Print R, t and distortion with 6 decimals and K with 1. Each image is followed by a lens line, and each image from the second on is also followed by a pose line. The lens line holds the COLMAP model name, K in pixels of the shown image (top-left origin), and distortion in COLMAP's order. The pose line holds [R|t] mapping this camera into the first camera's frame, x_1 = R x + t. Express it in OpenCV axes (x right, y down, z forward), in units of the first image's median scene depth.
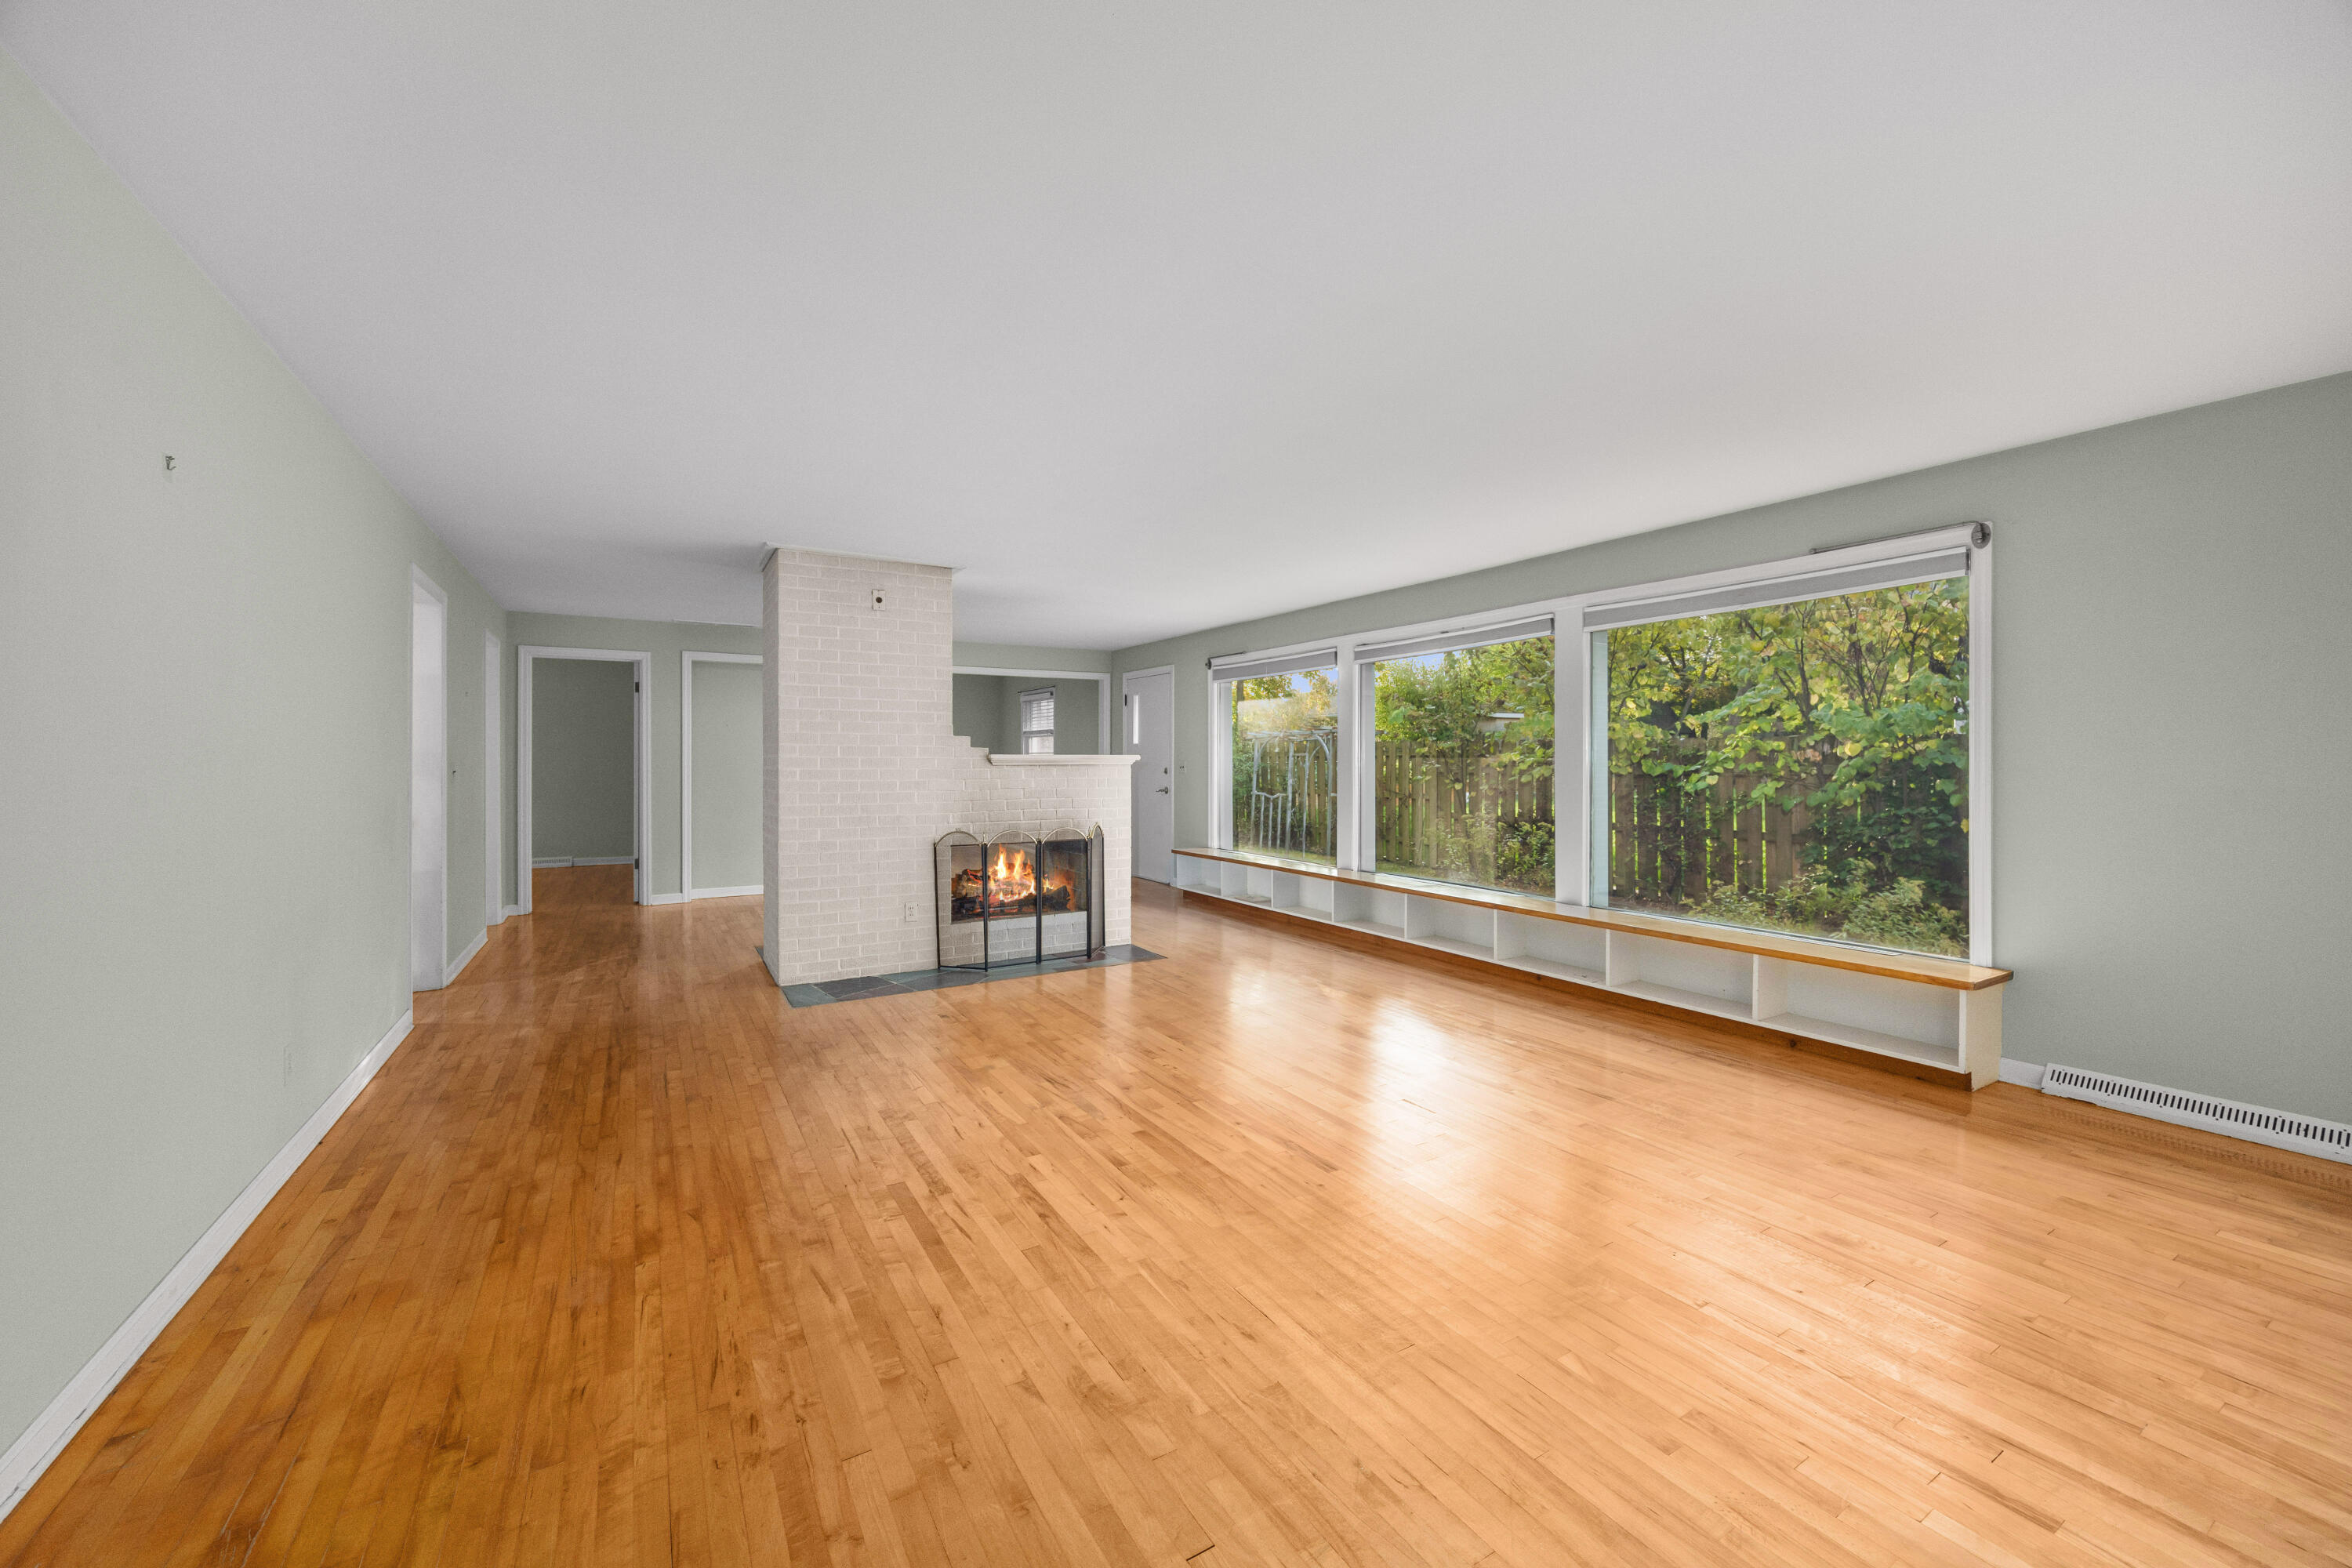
lens RADIAL K [[912.7, 0, 1181.6], [0, 912.7, 762.0], [0, 0, 1]] dist [0.000602, 0.000049]
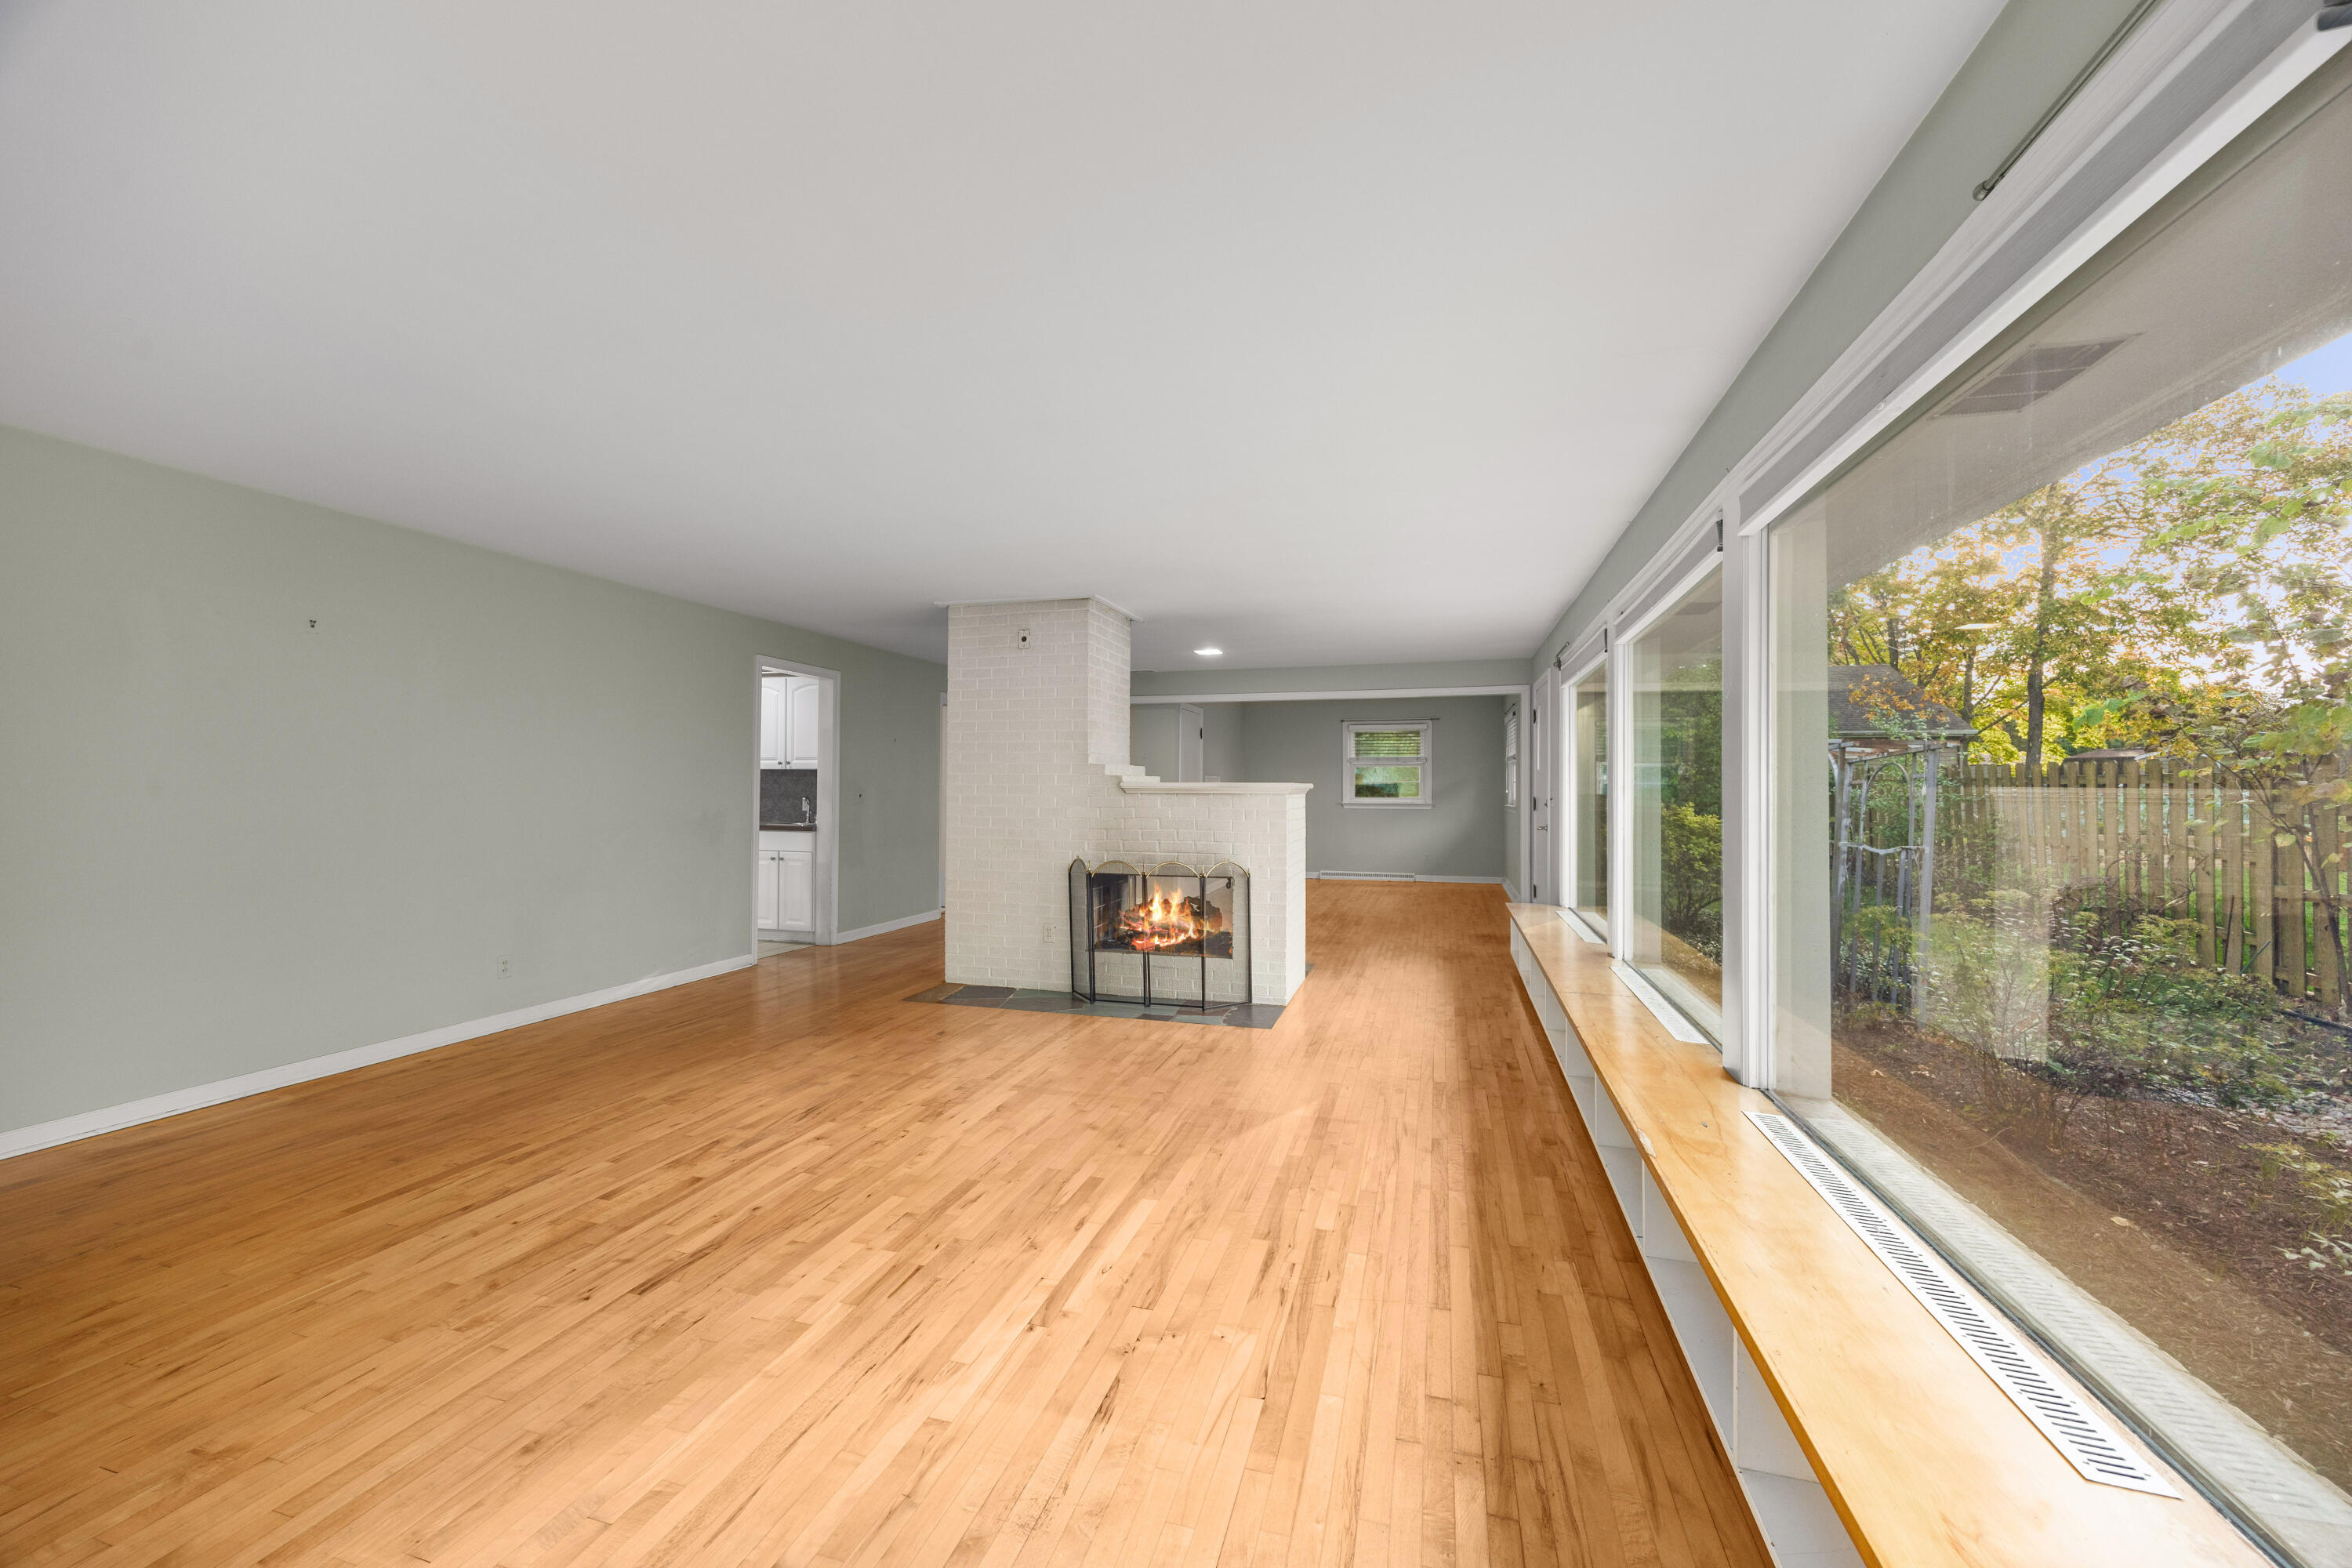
lens RADIAL K [[890.0, 0, 1180.5], [0, 890.0, 773.6], [0, 0, 1]] dist [-0.000247, -0.000076]
pose [[0.676453, -0.007451, -0.736448, 0.733297], [-0.007702, 0.999823, -0.017190, -0.002170], [0.736445, 0.017301, 0.676276, 0.553652]]
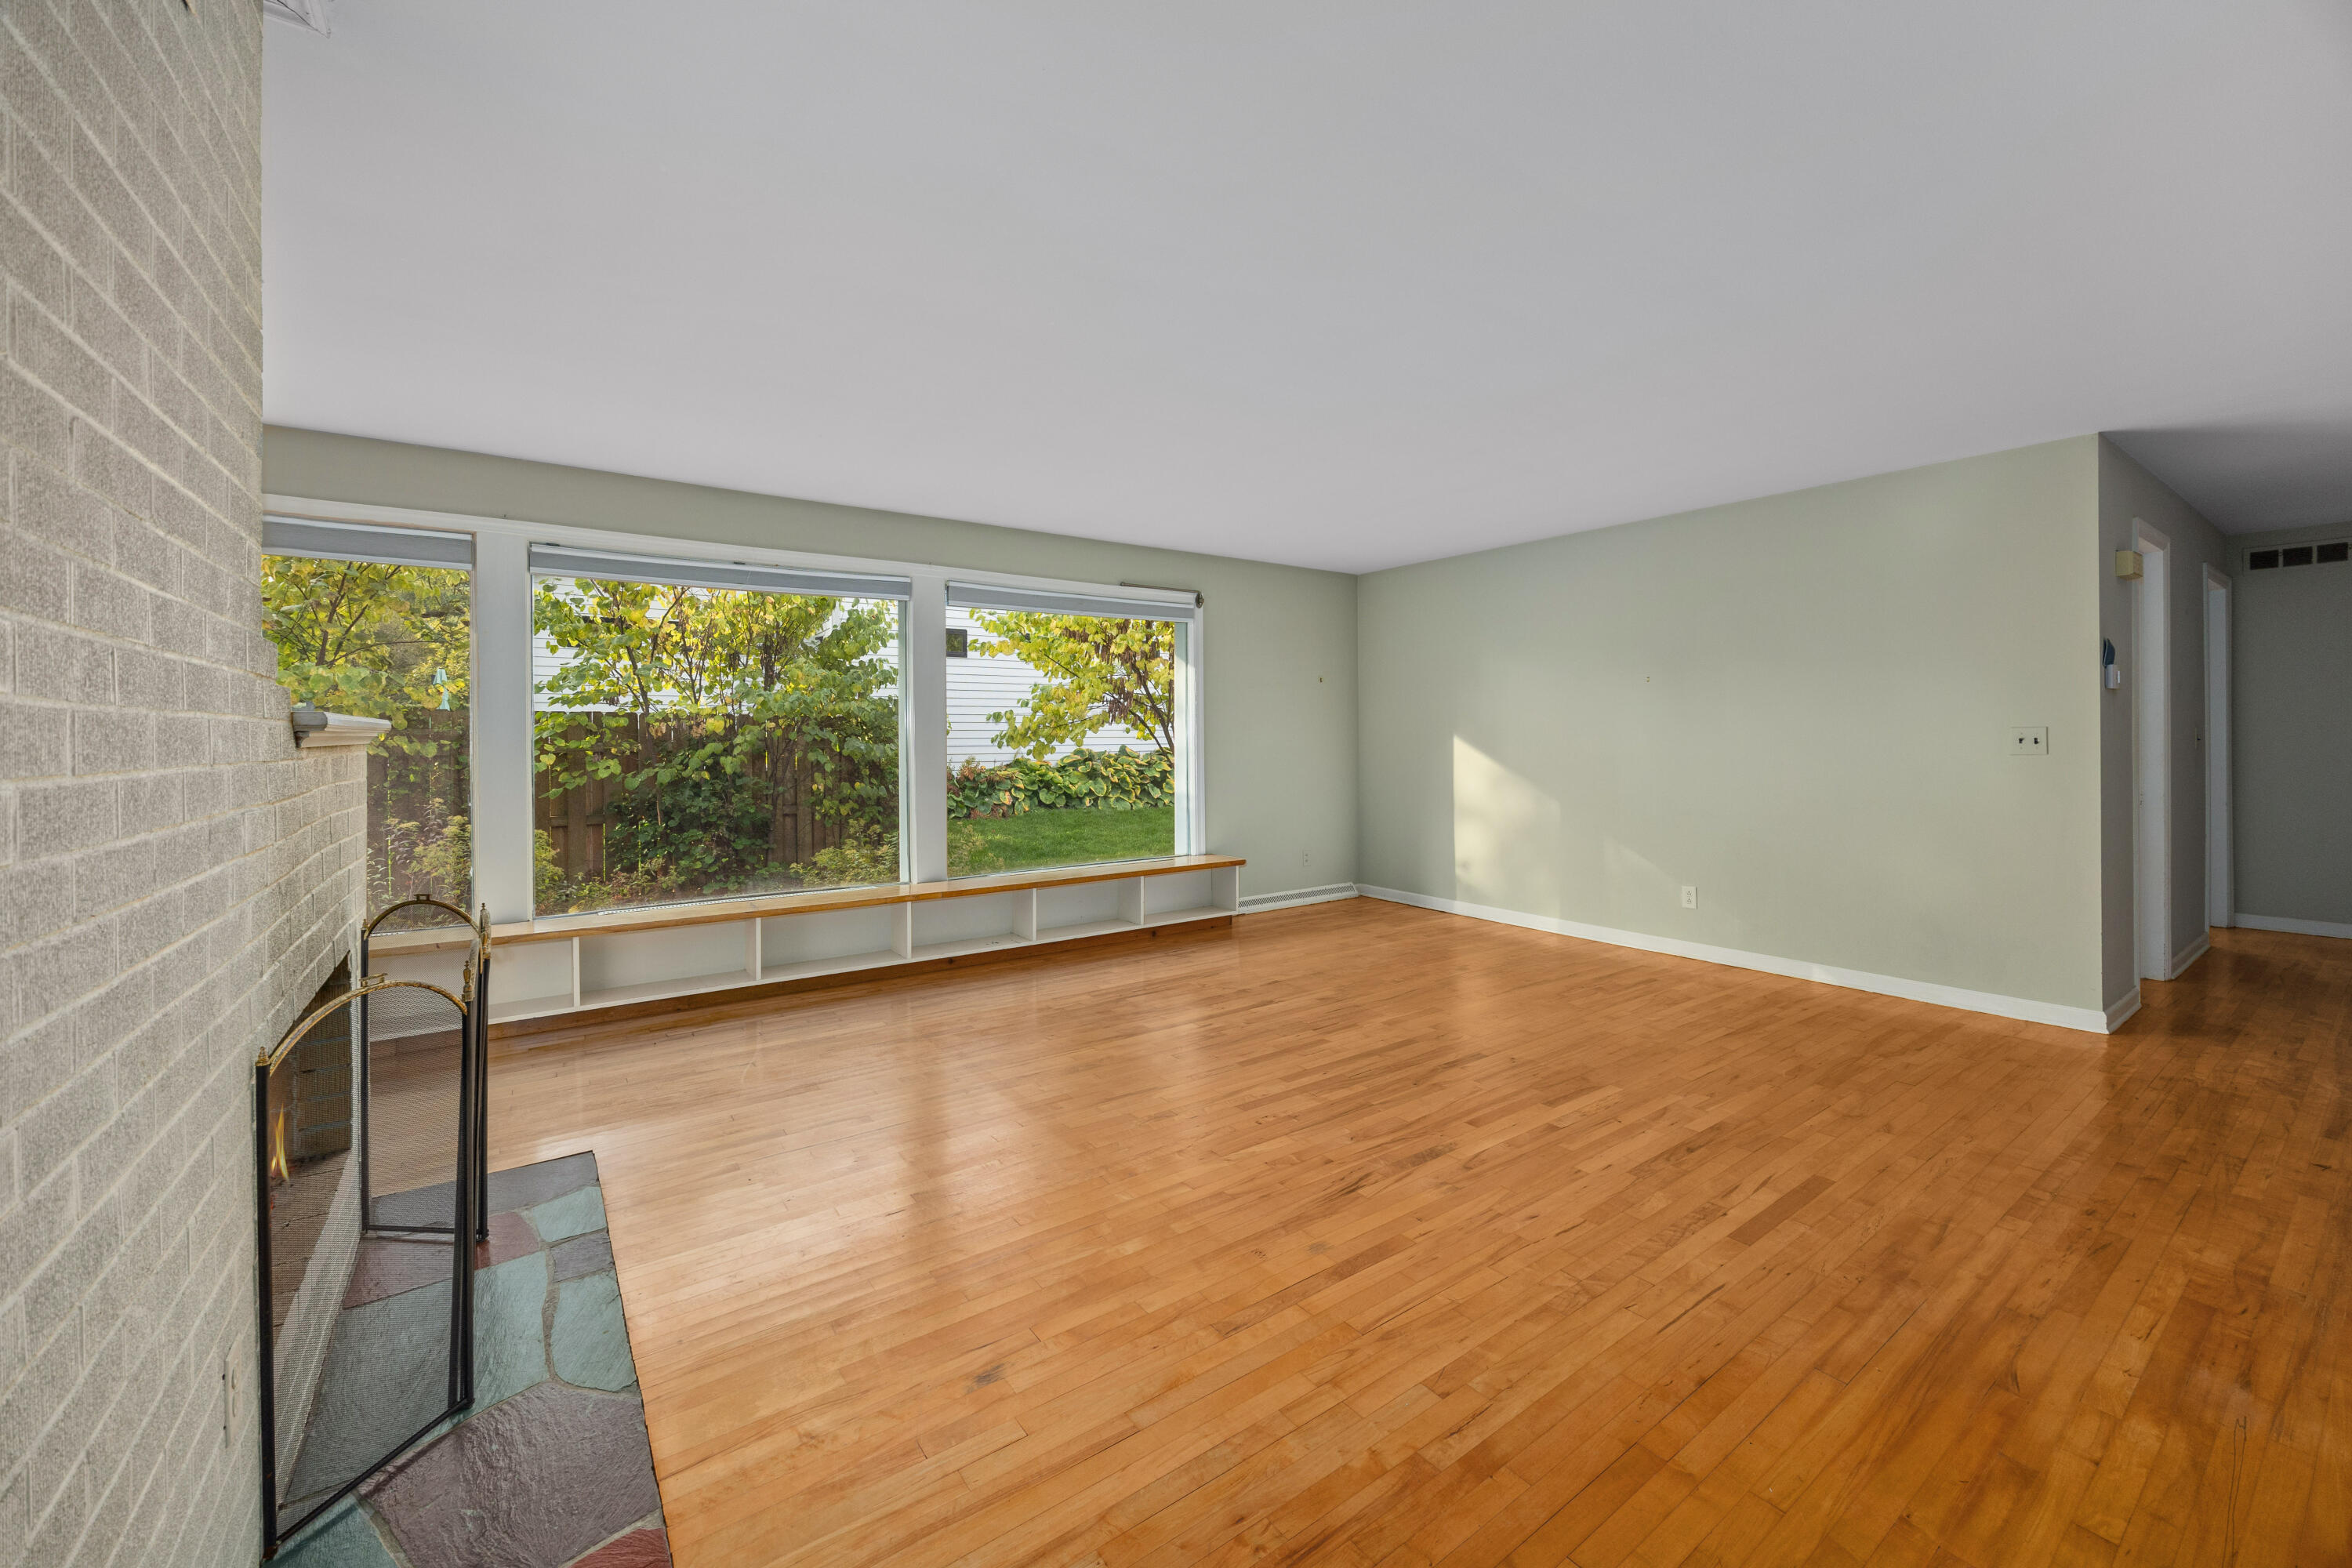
lens RADIAL K [[912.7, 0, 1181.6], [0, 912.7, 762.0], [0, 0, 1]] dist [0.000602, 0.000049]
pose [[-0.085318, -0.023993, 0.996065, -0.708936], [0.007205, 0.999669, 0.024697, 0.007101], [-0.996328, 0.009284, -0.085117, 1.031318]]
